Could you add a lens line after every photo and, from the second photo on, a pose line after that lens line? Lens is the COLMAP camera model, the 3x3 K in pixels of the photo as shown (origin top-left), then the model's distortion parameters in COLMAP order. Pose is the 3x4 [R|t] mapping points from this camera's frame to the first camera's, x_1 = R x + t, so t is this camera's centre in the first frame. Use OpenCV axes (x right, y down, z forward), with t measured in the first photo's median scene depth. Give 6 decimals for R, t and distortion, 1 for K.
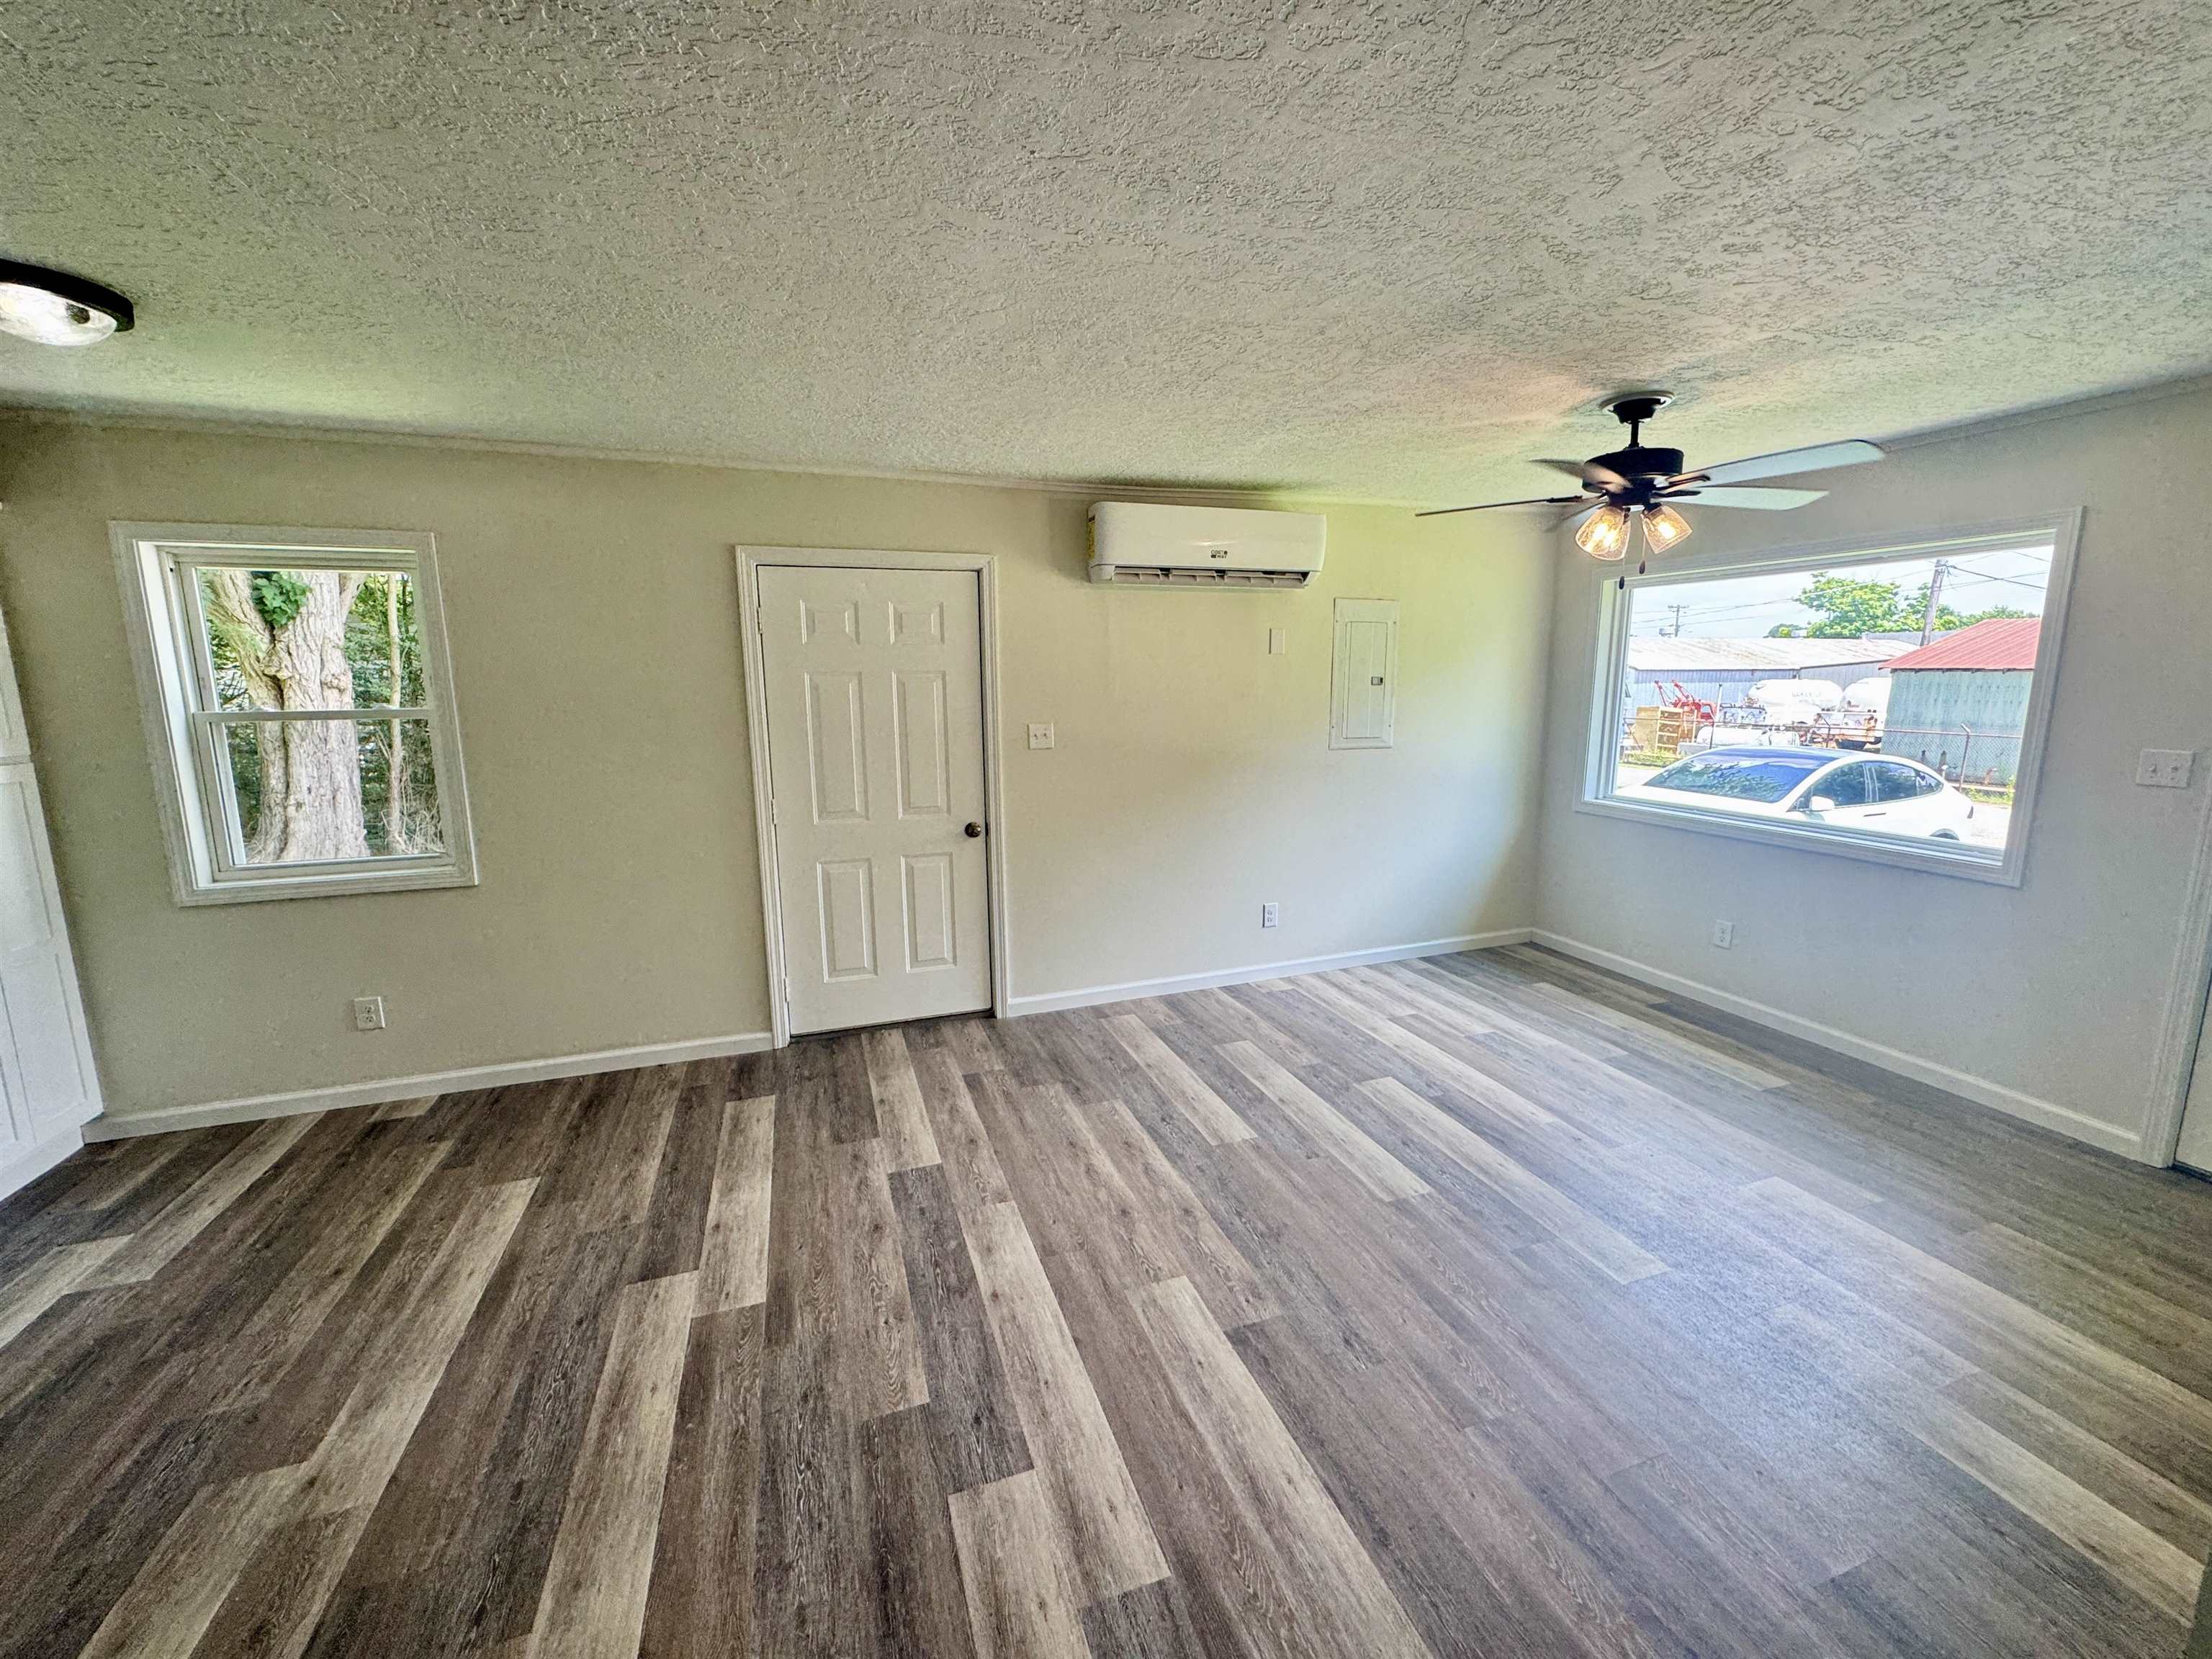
lens RADIAL K [[881.1, 0, 1104.1], [0, 881.1, 827.2], [0, 0, 1]] dist [-0.001656, 0.000426]
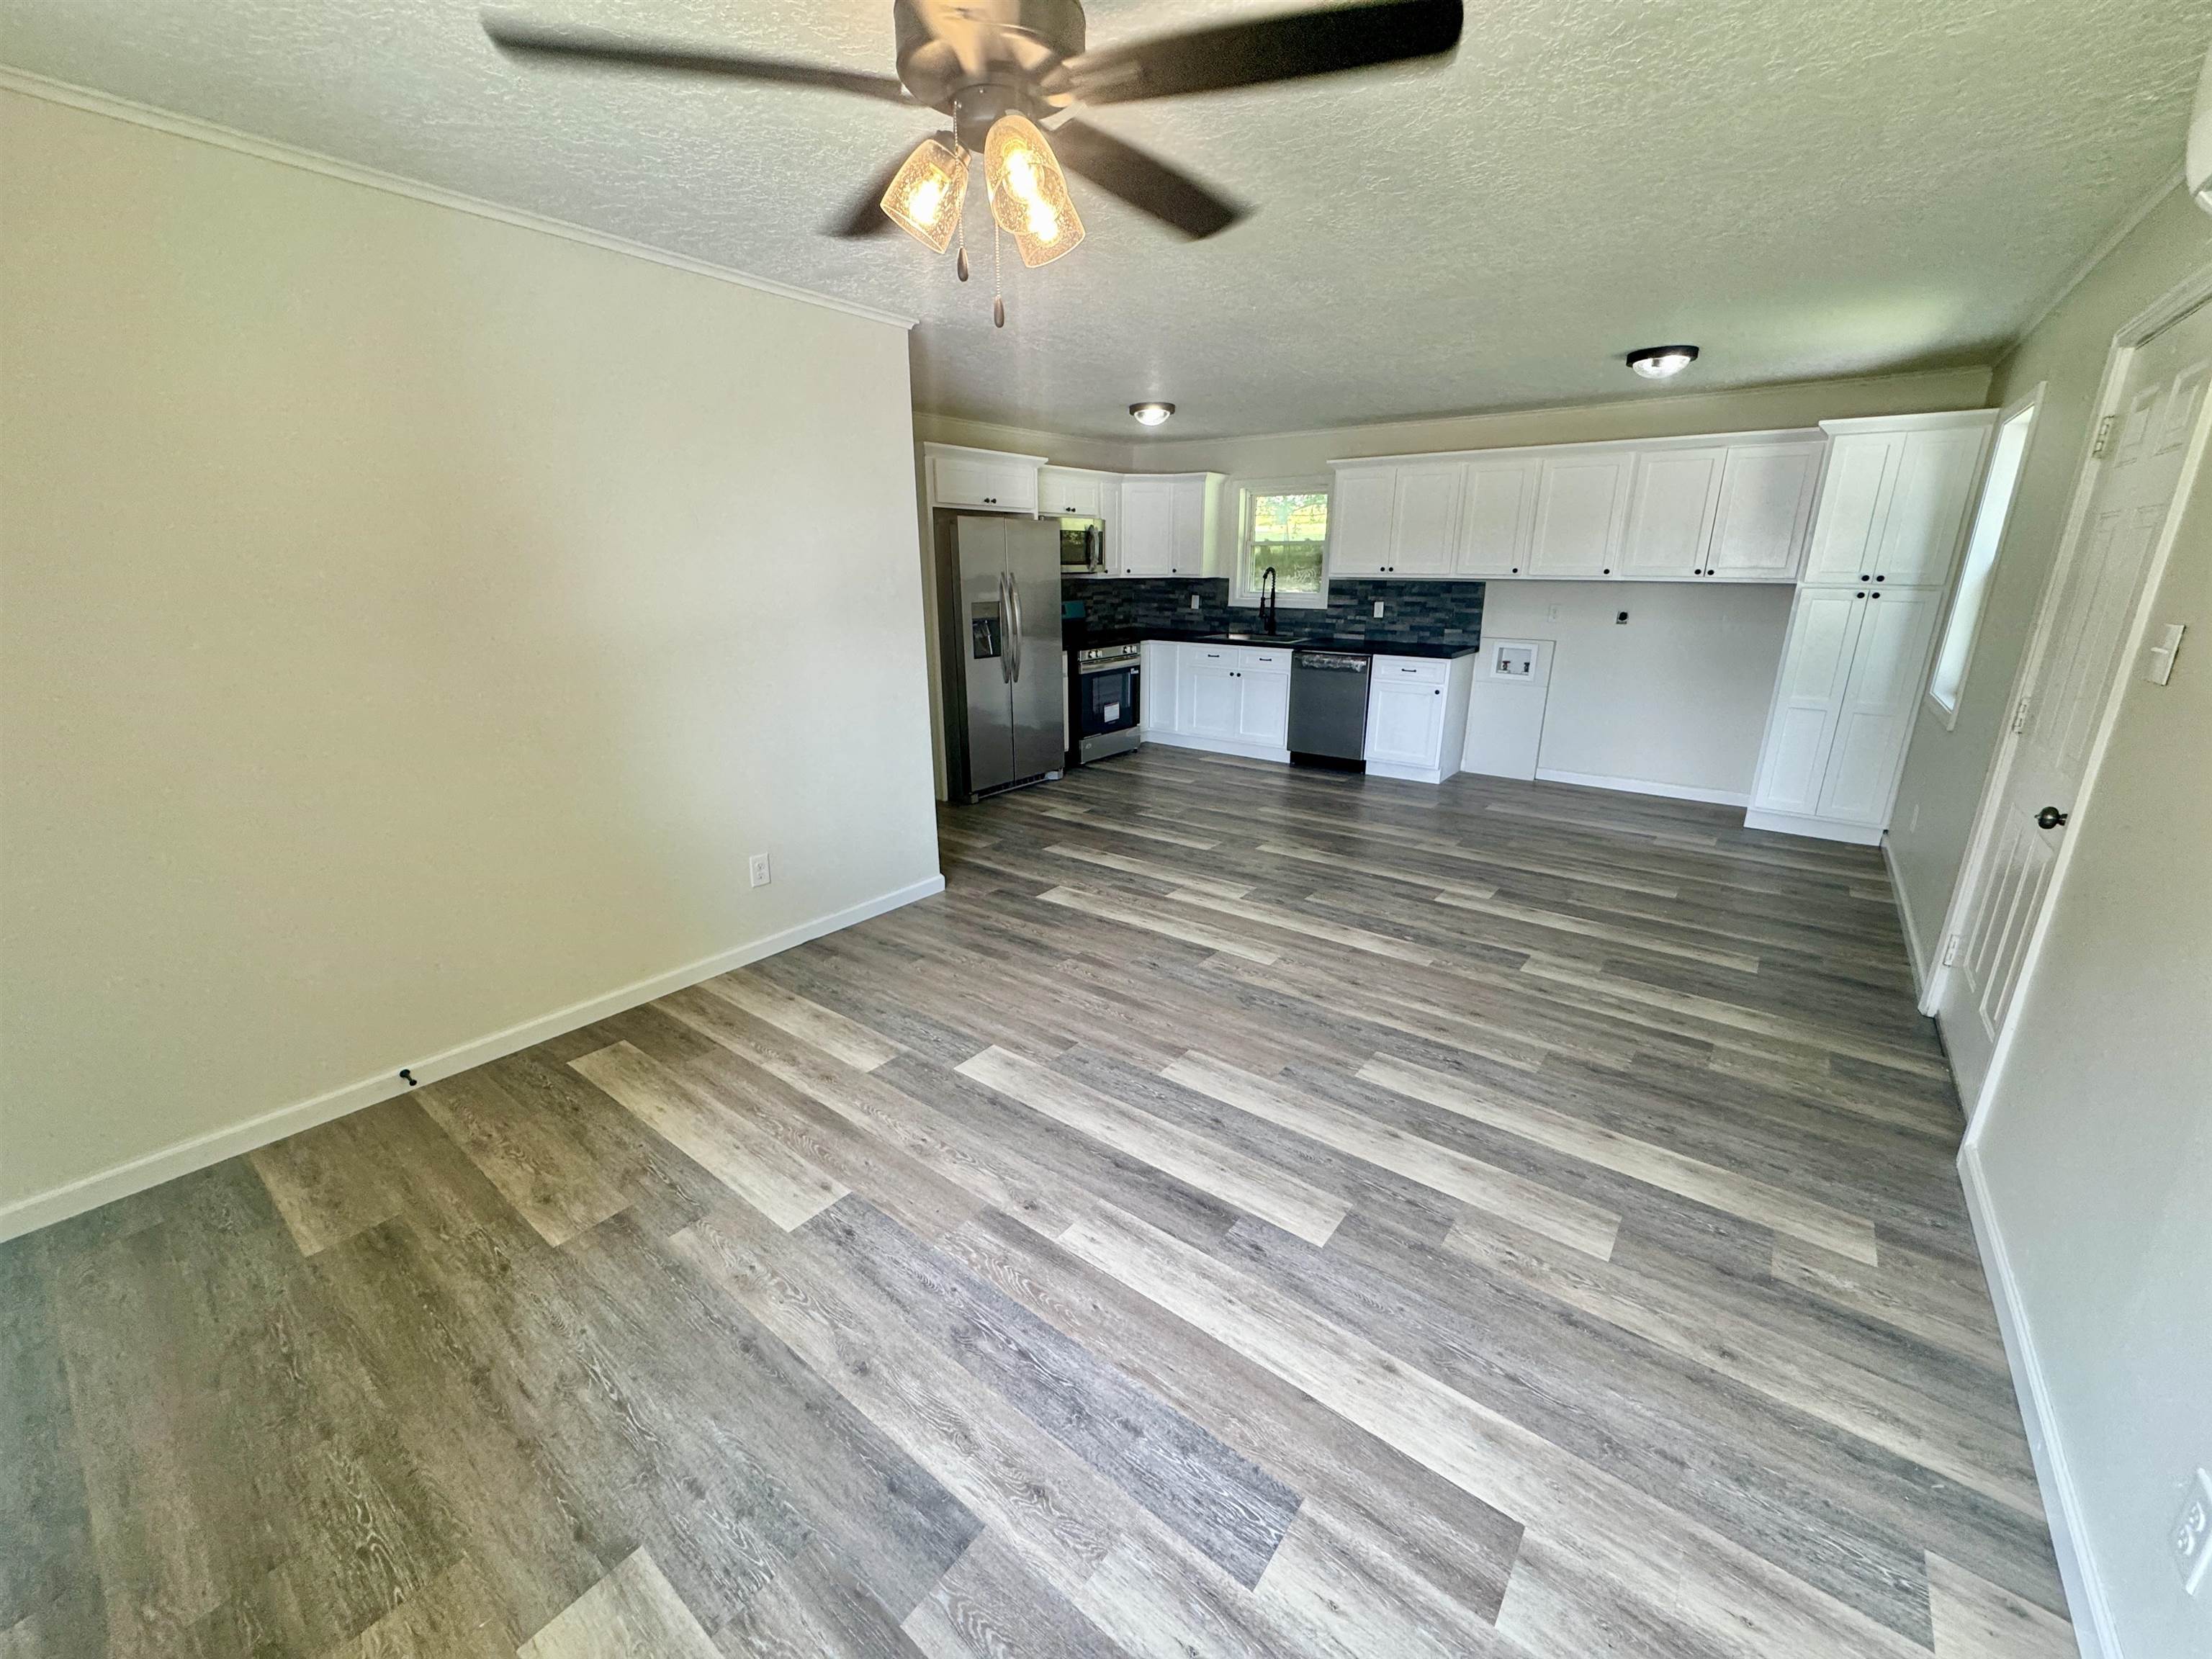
lens RADIAL K [[881.1, 0, 1106.5], [0, 881.1, 825.0], [0, 0, 1]] dist [-0.001656, 0.000426]
pose [[-0.837183, 0.168011, -0.520478, 0.758331], [-0.084561, 0.900441, 0.426679, -0.211254], [0.540346, 0.401221, -0.739627, 1.355802]]
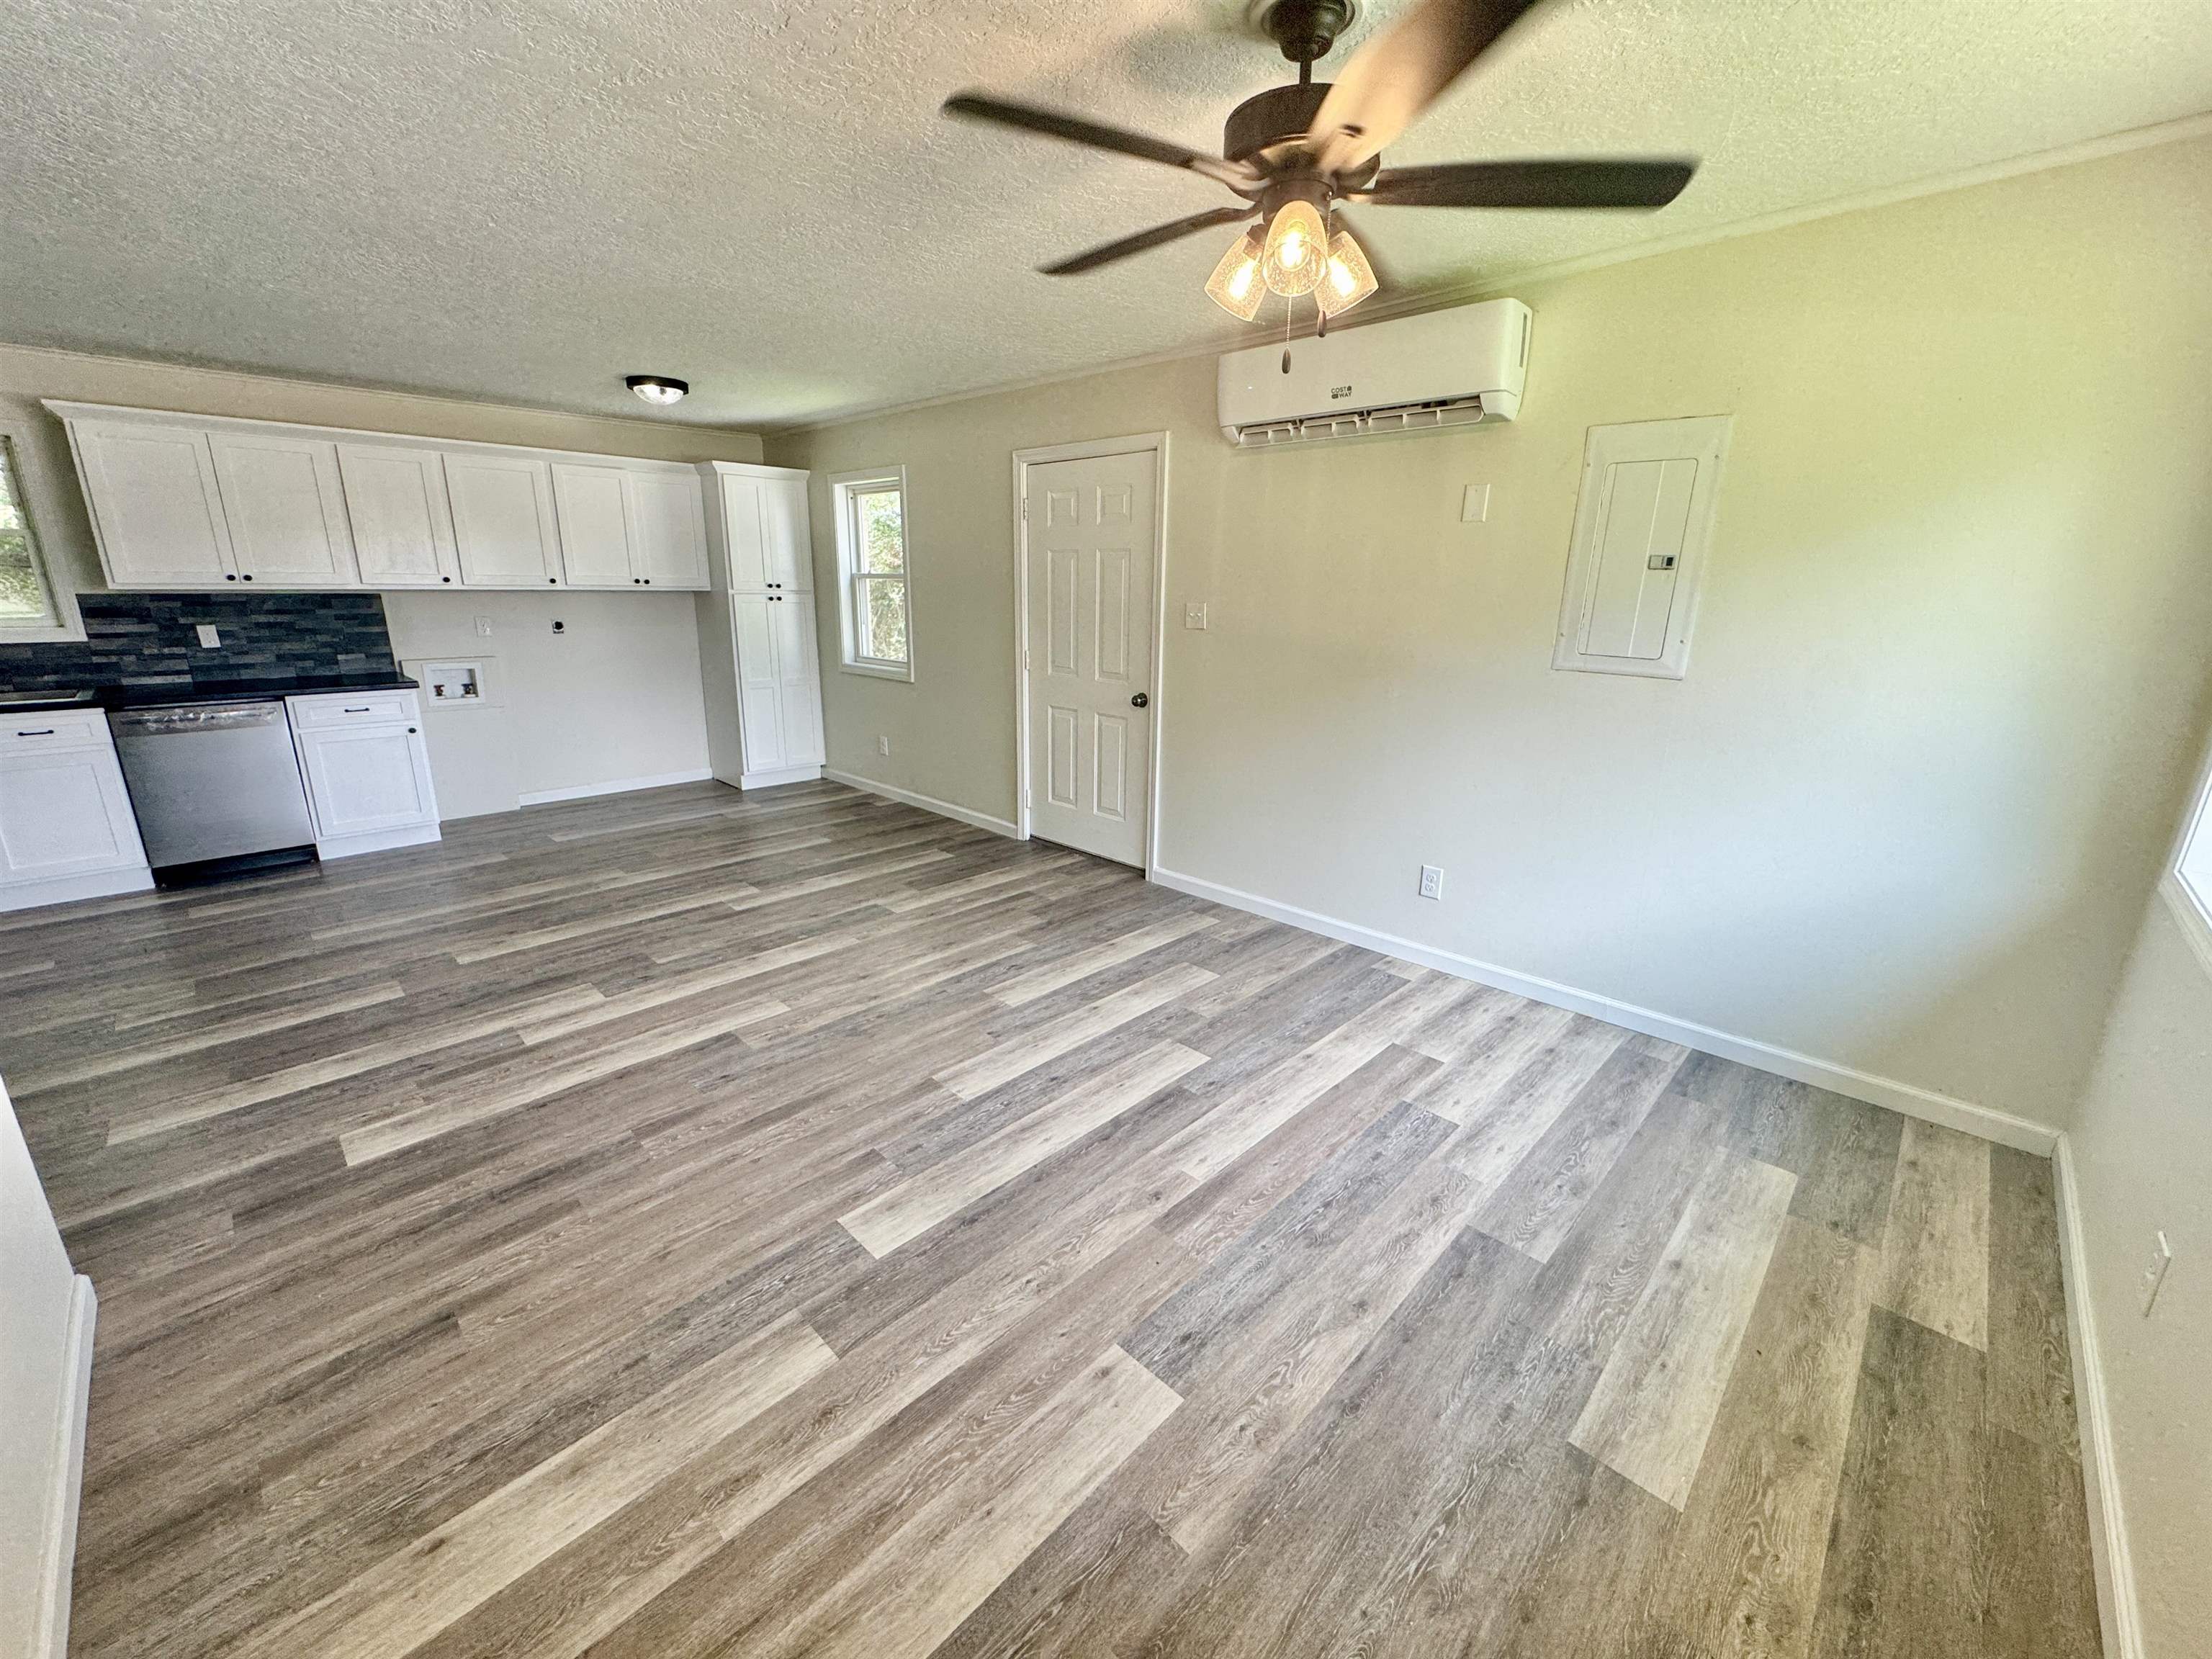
lens RADIAL K [[881.1, 0, 1099.8], [0, 881.1, 822.6], [0, 0, 1]] dist [-0.001656, 0.000426]
pose [[0.444597, 0.252608, -0.859373, 1.002585], [-0.170515, 0.965735, 0.195656, -0.069004], [0.879351, 0.059548, 0.472436, 0.570798]]
